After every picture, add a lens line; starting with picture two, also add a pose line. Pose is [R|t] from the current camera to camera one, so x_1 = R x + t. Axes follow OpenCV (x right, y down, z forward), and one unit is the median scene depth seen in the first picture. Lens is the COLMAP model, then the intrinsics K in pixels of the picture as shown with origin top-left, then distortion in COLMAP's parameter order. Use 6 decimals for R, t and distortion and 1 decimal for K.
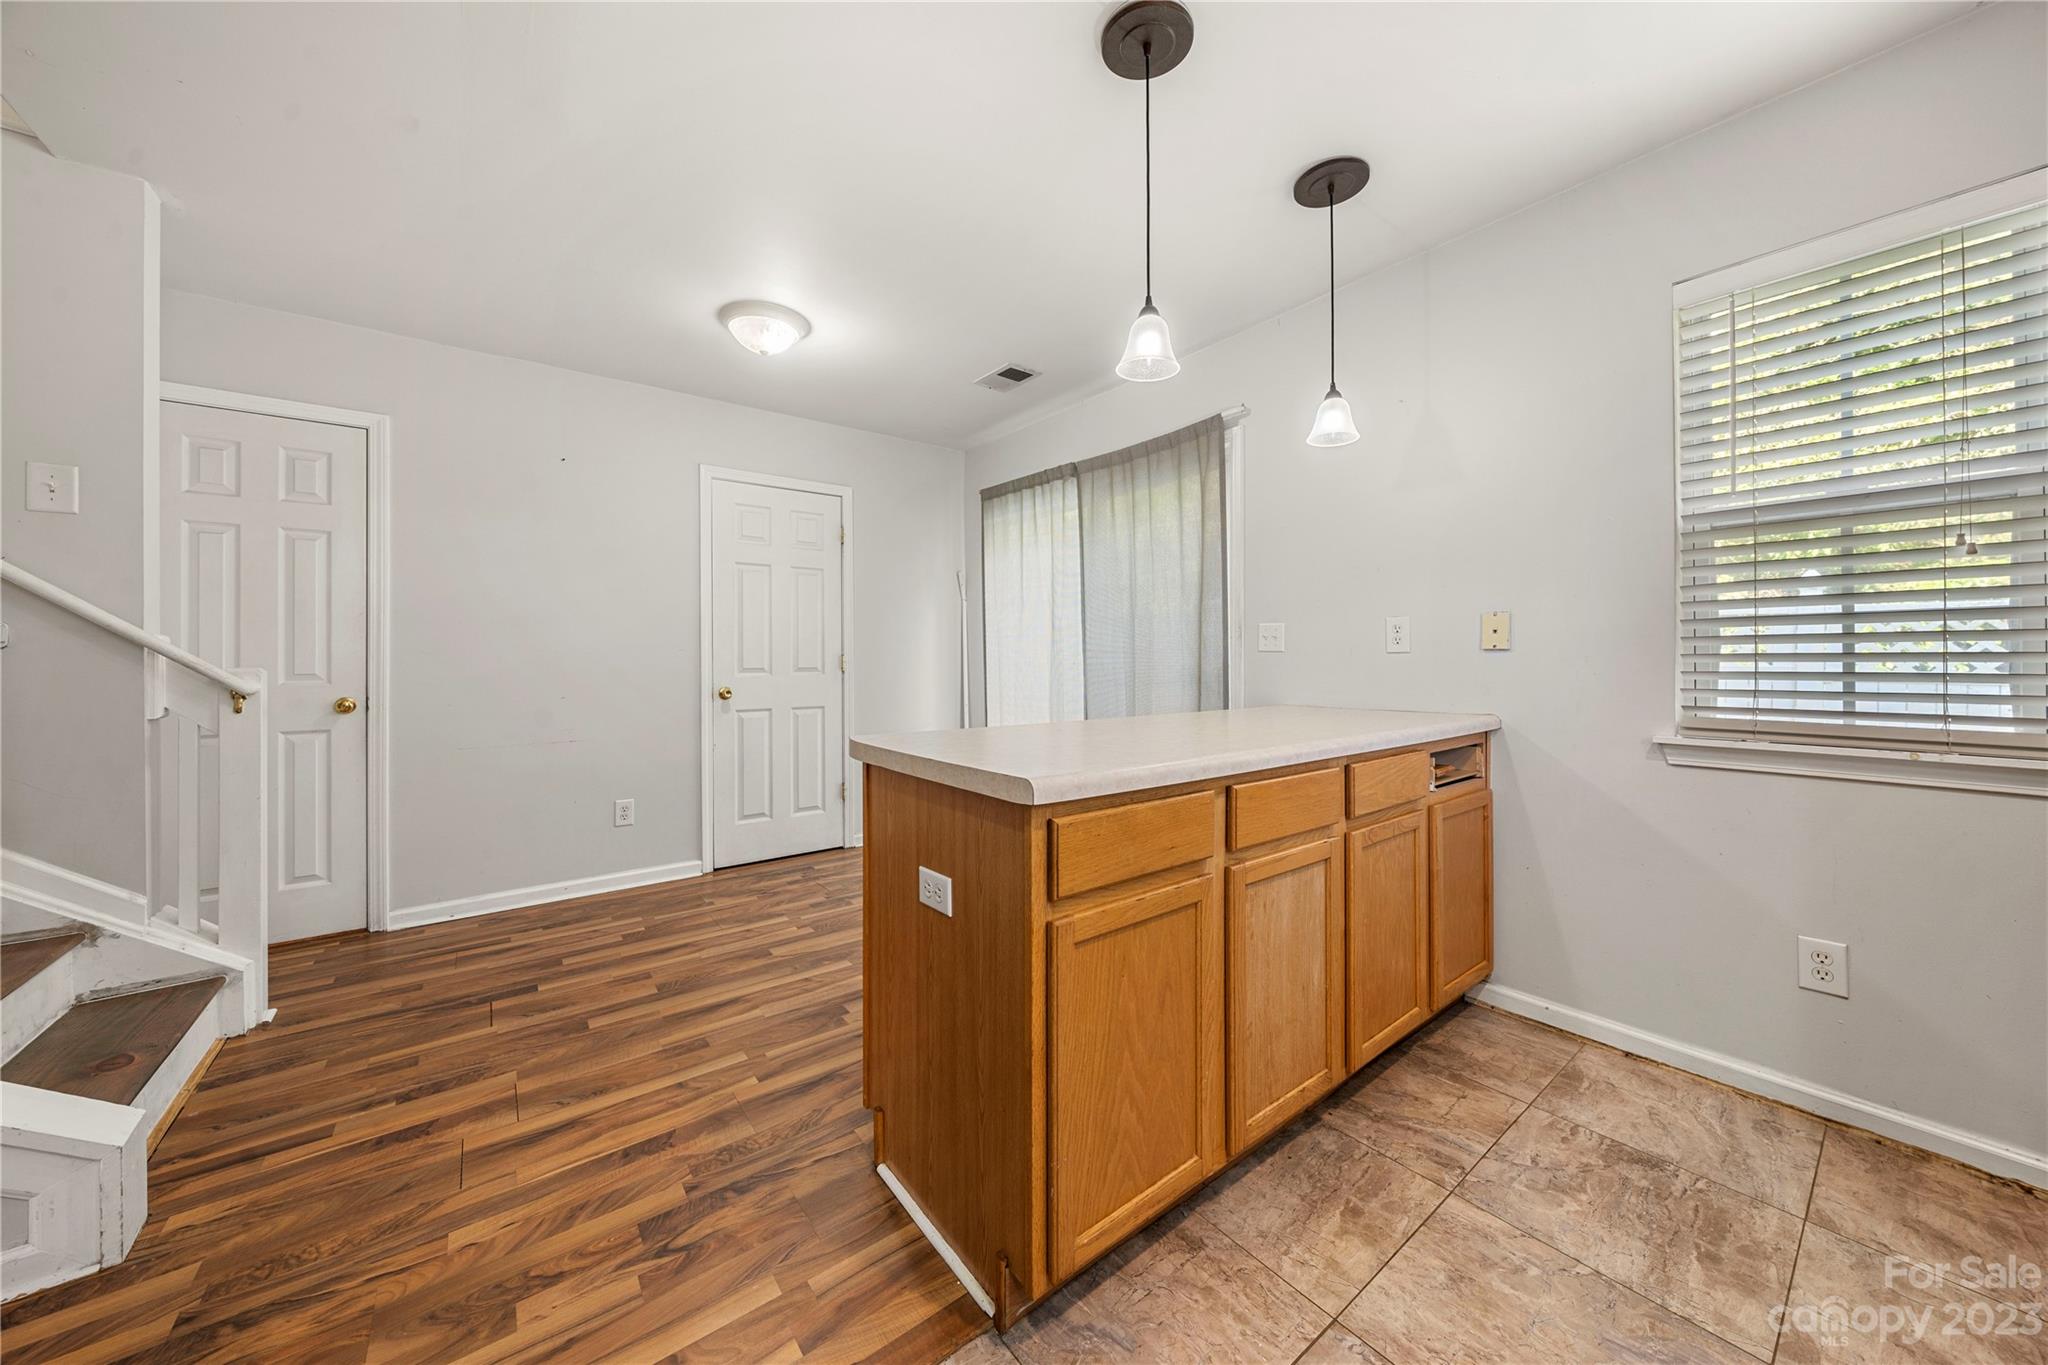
lens RADIAL K [[706.6, 0, 1022.9], [0, 706.6, 659.4], [0, 0, 1]] dist [-0.000174, 0.000059]
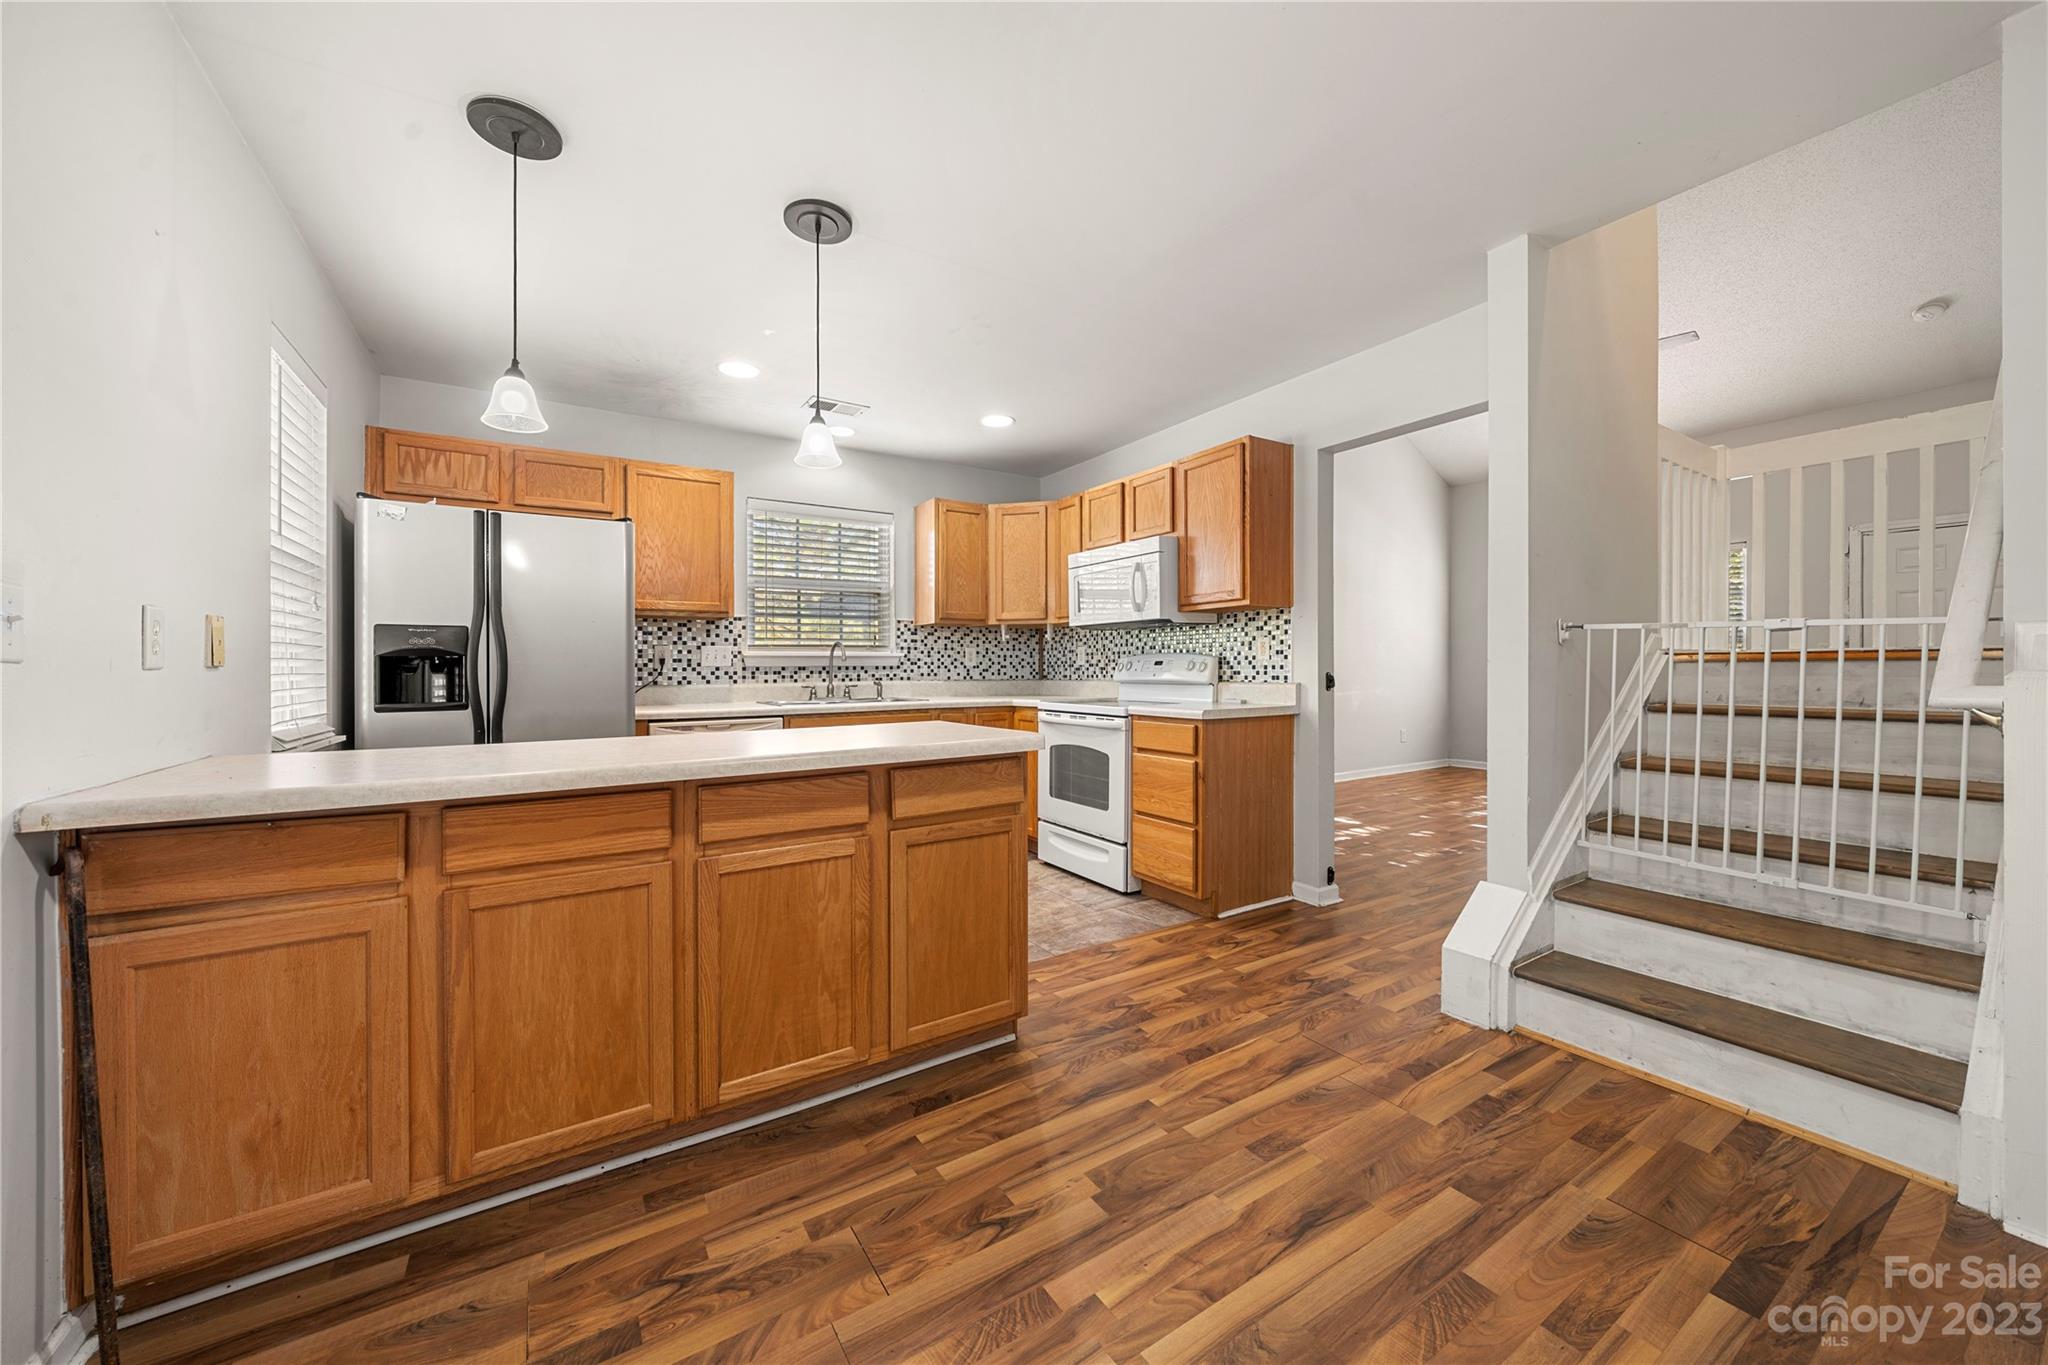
lens RADIAL K [[742.2, 0, 1019.5], [0, 742.2, 686.3], [0, 0, 1]] dist [-0.001986, -0.000221]
pose [[-0.996124, 0.010694, 0.087309, -0.297356], [0.013026, 0.999572, 0.026190, -0.004762], [-0.086991, 0.027225, -0.995837, 2.066676]]
